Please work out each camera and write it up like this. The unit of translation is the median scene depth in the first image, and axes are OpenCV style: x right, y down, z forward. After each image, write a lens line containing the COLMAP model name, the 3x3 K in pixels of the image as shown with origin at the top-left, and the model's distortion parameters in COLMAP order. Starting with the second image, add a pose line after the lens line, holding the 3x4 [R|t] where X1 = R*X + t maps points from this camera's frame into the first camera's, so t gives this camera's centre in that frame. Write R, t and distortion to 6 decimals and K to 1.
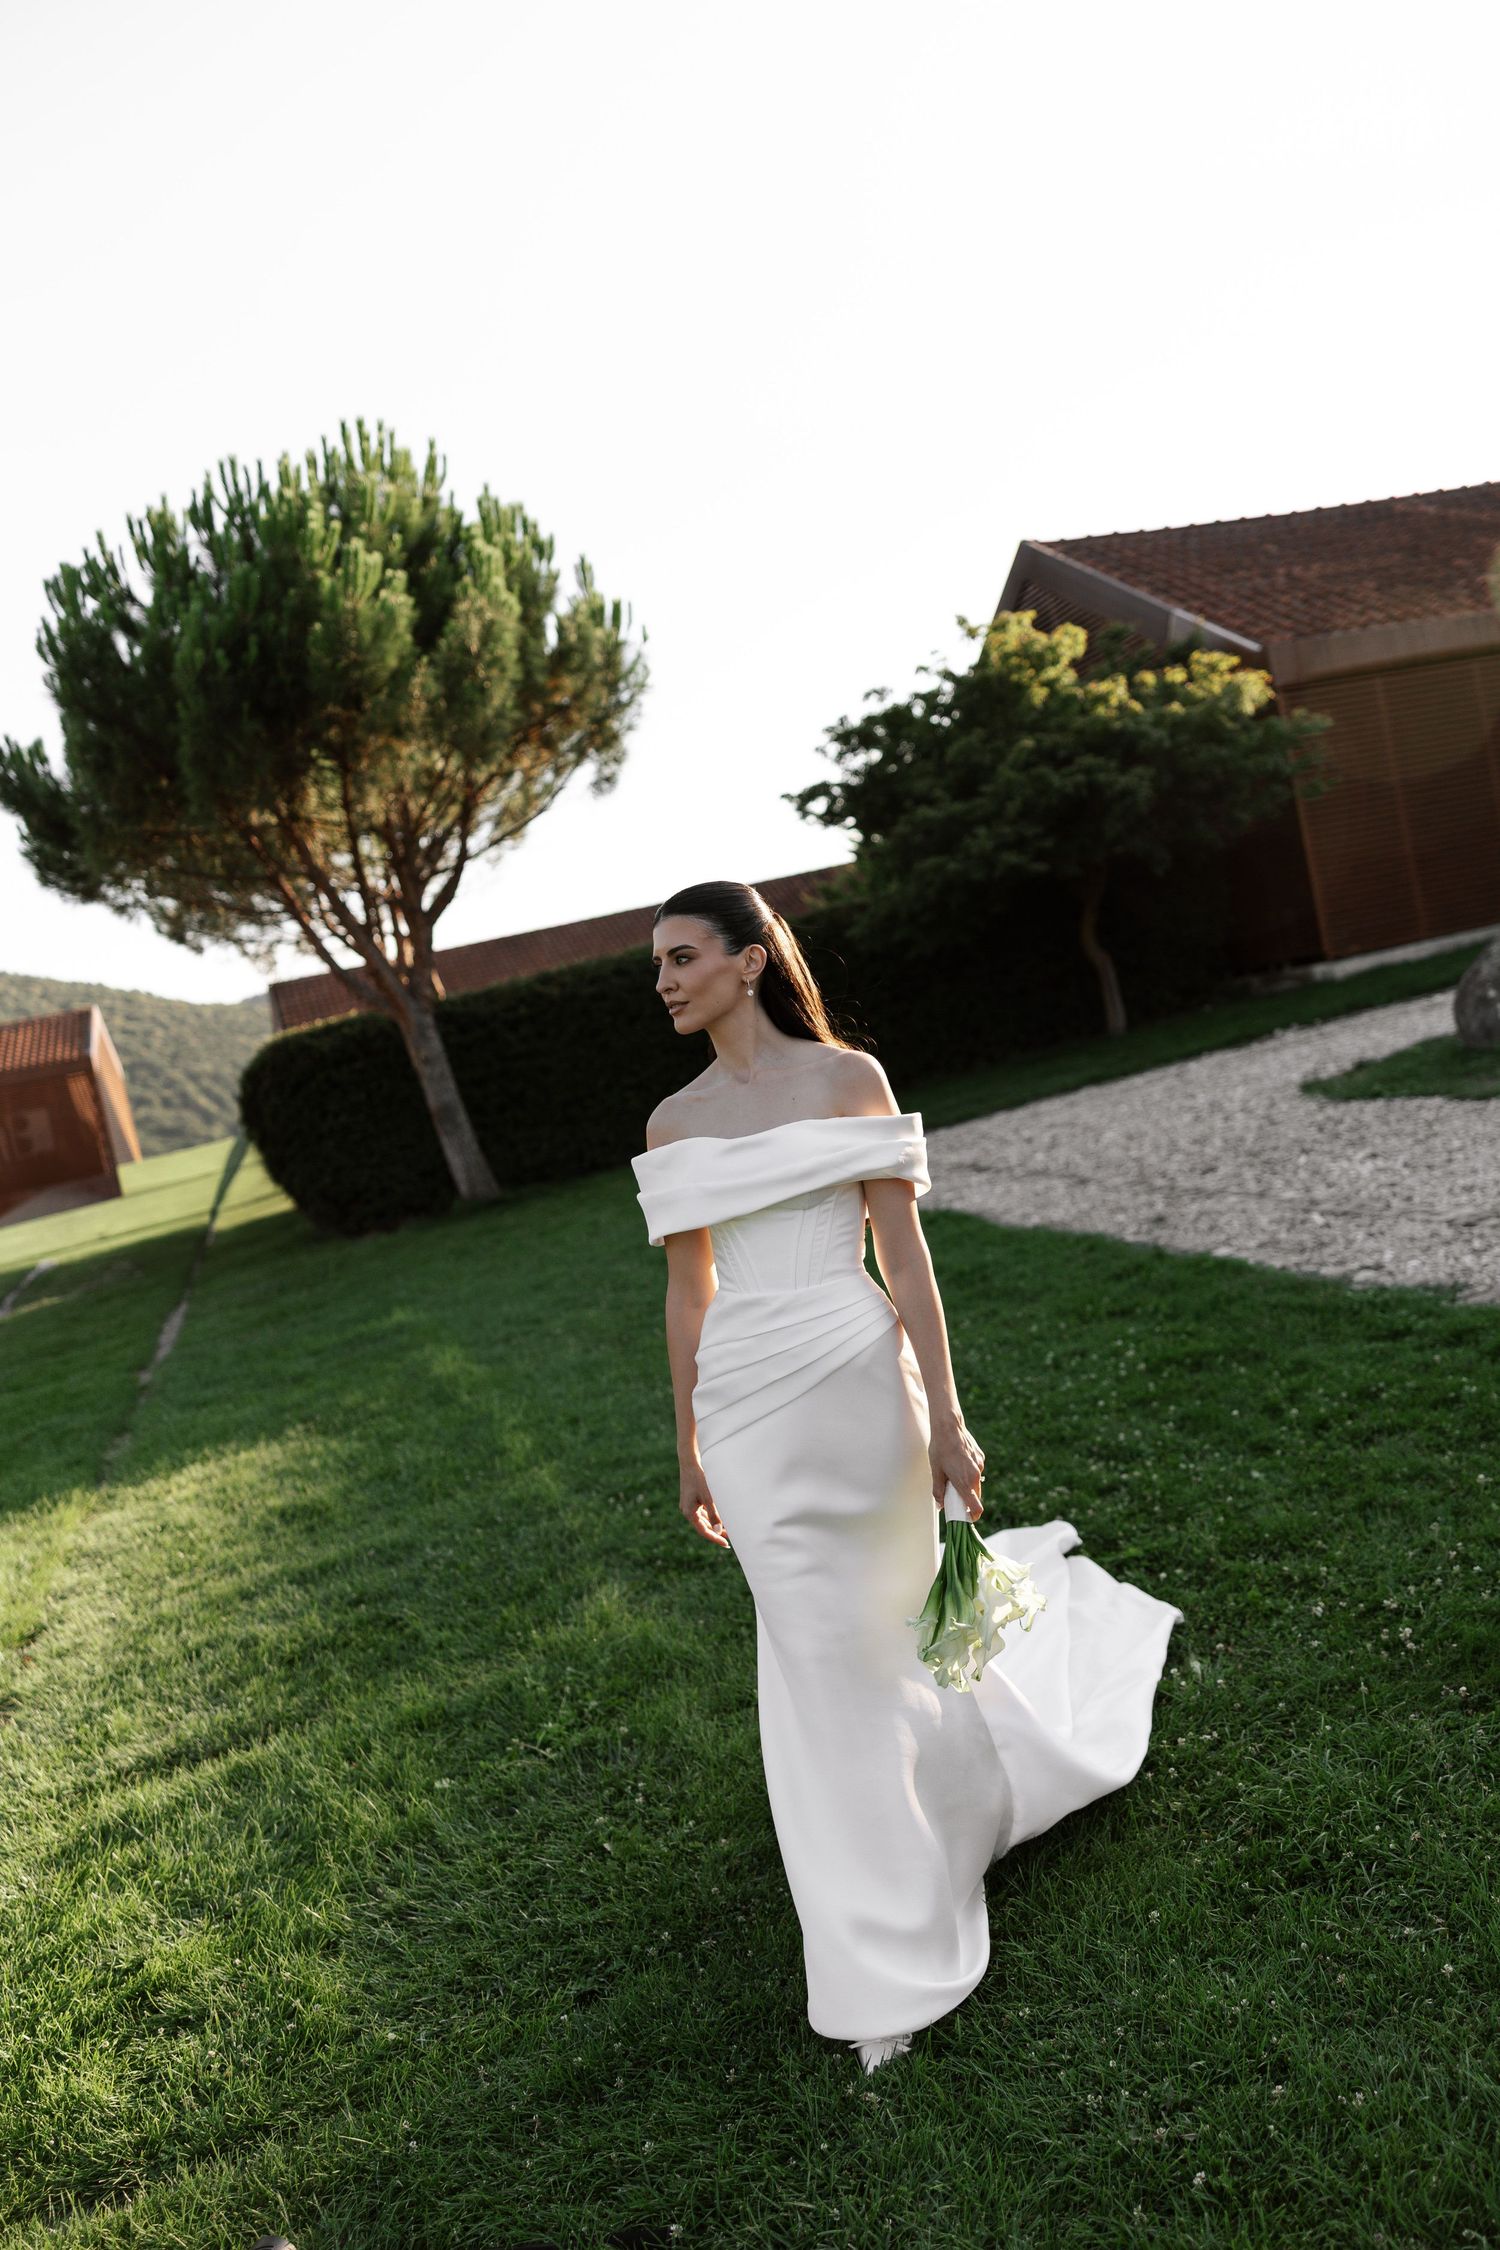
lens RADIAL K [[1810.4, 0, 750.0], [0, 1810.4, 1125.0], [0, 0, 1]] dist [-0.035305, -0.002067]
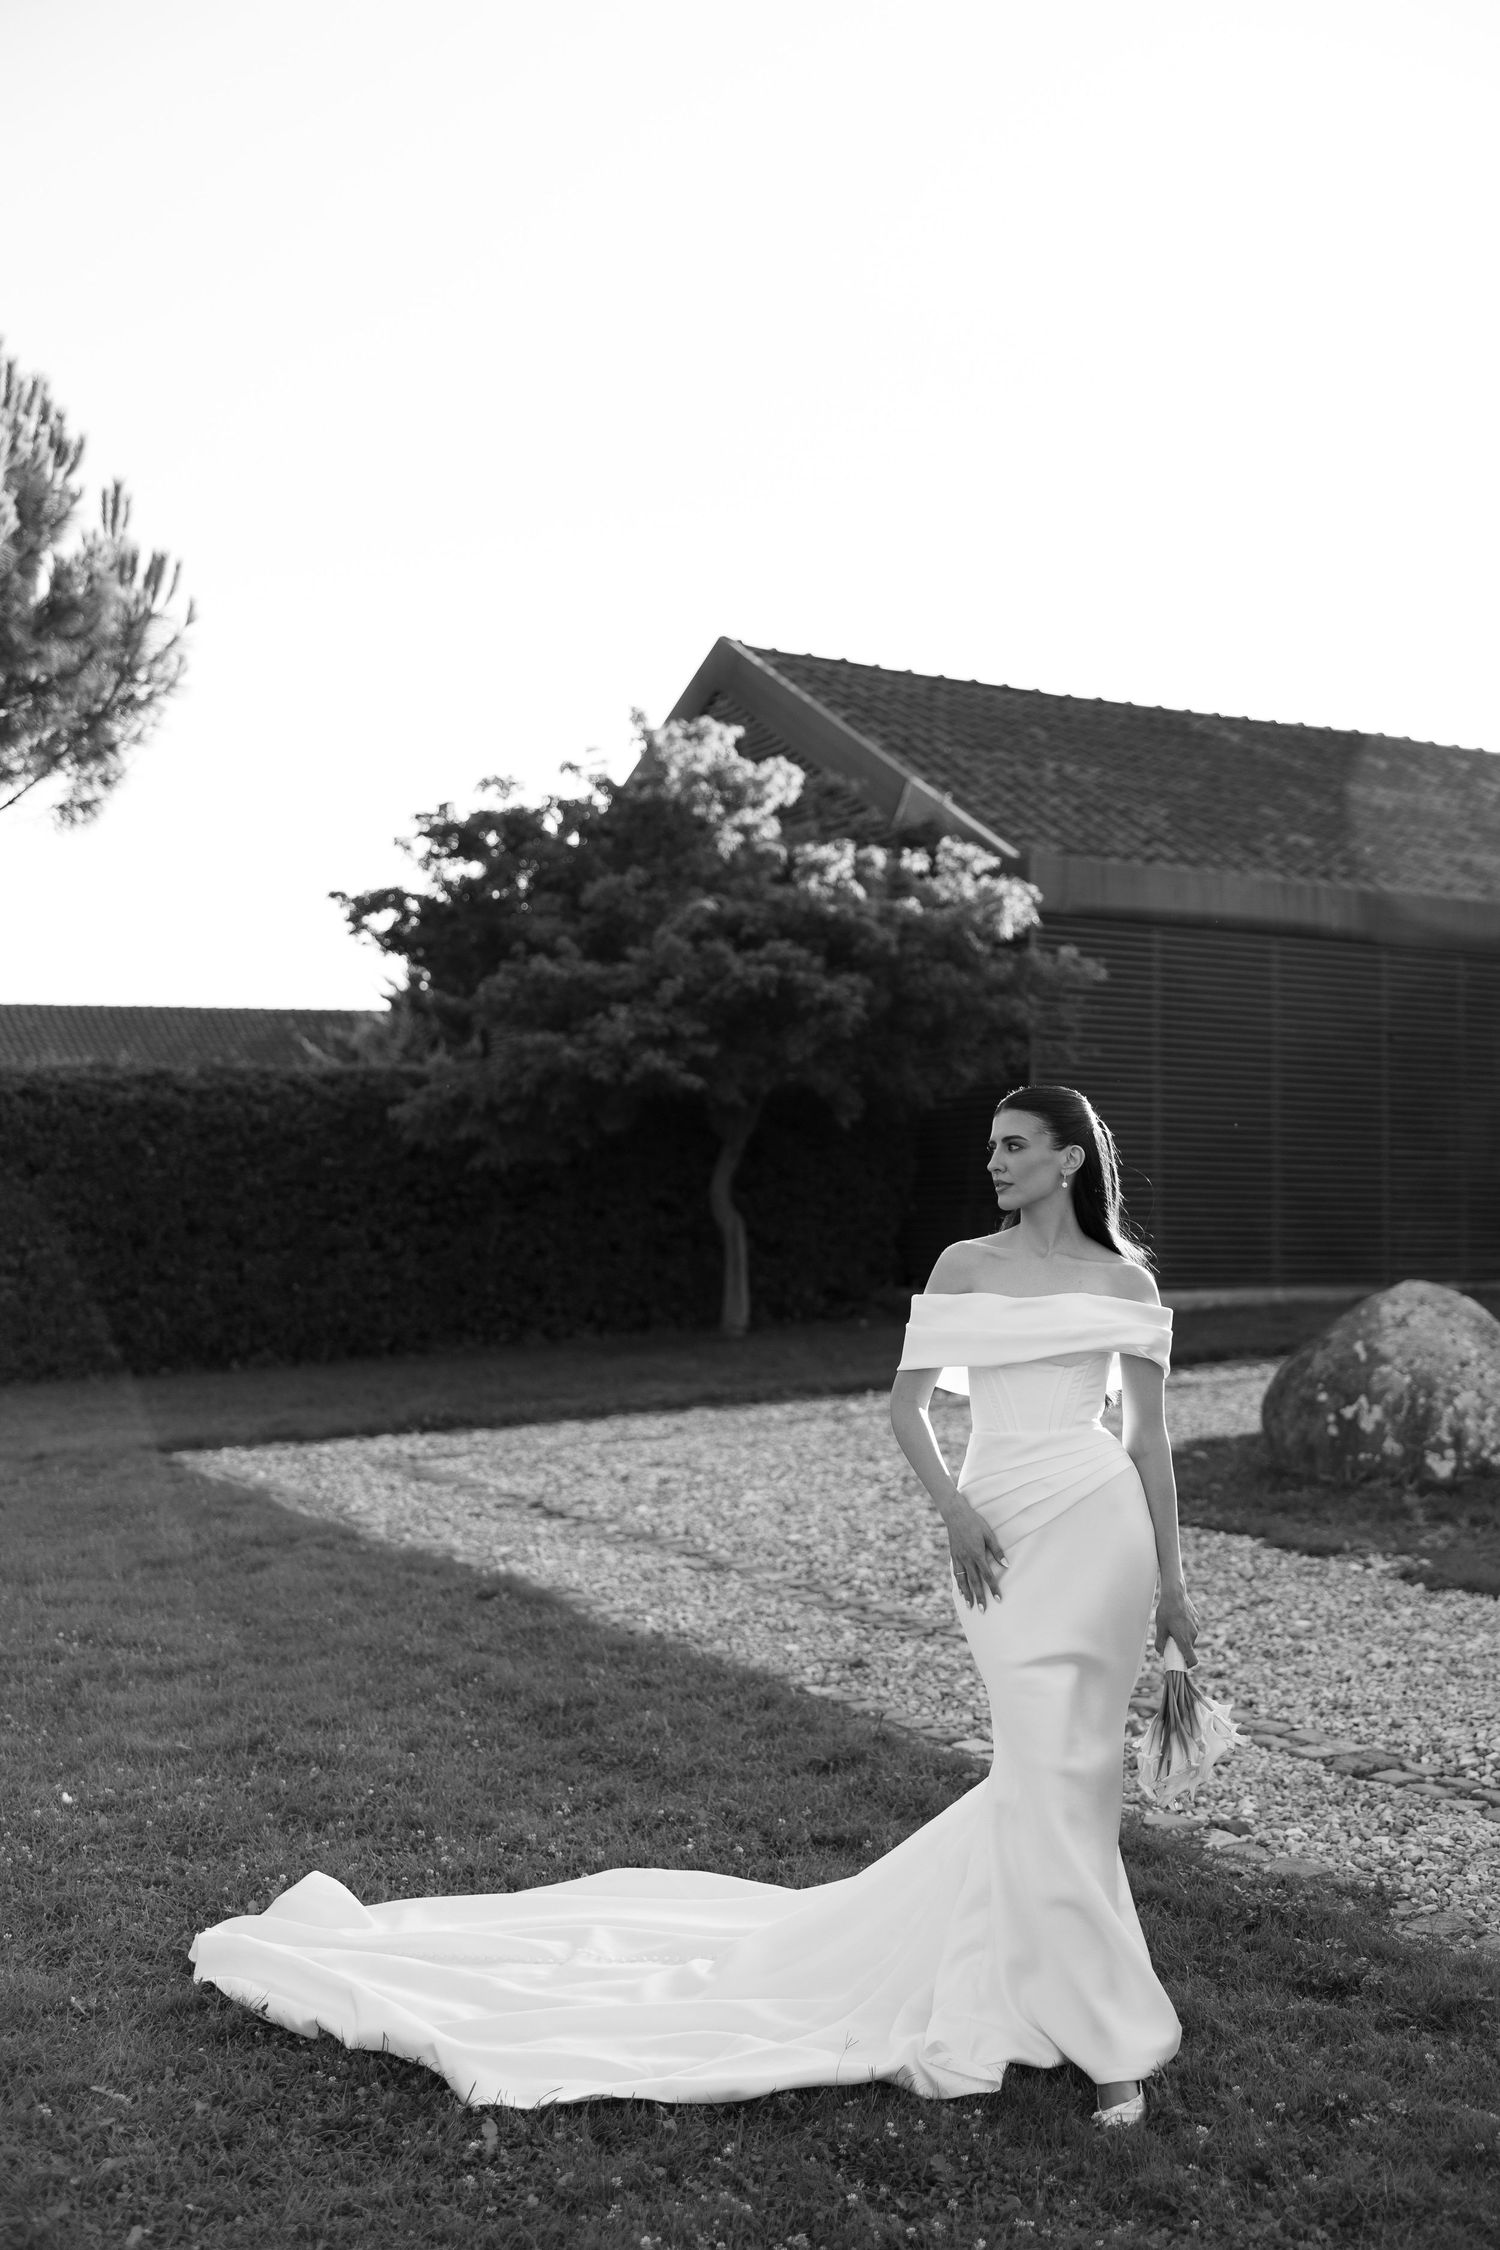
lens RADIAL K [[2308.0, 0, 750.0], [0, 2308.0, 1125.0], [0, 0, 1]] dist [-0.046871, 0.006950]
pose [[0.944084, 0.215095, 0.249880, -0.033890], [-0.186384, 0.973343, -0.133657, -0.011013], [-0.271968, 0.079610, 0.959008, 0.138766]]
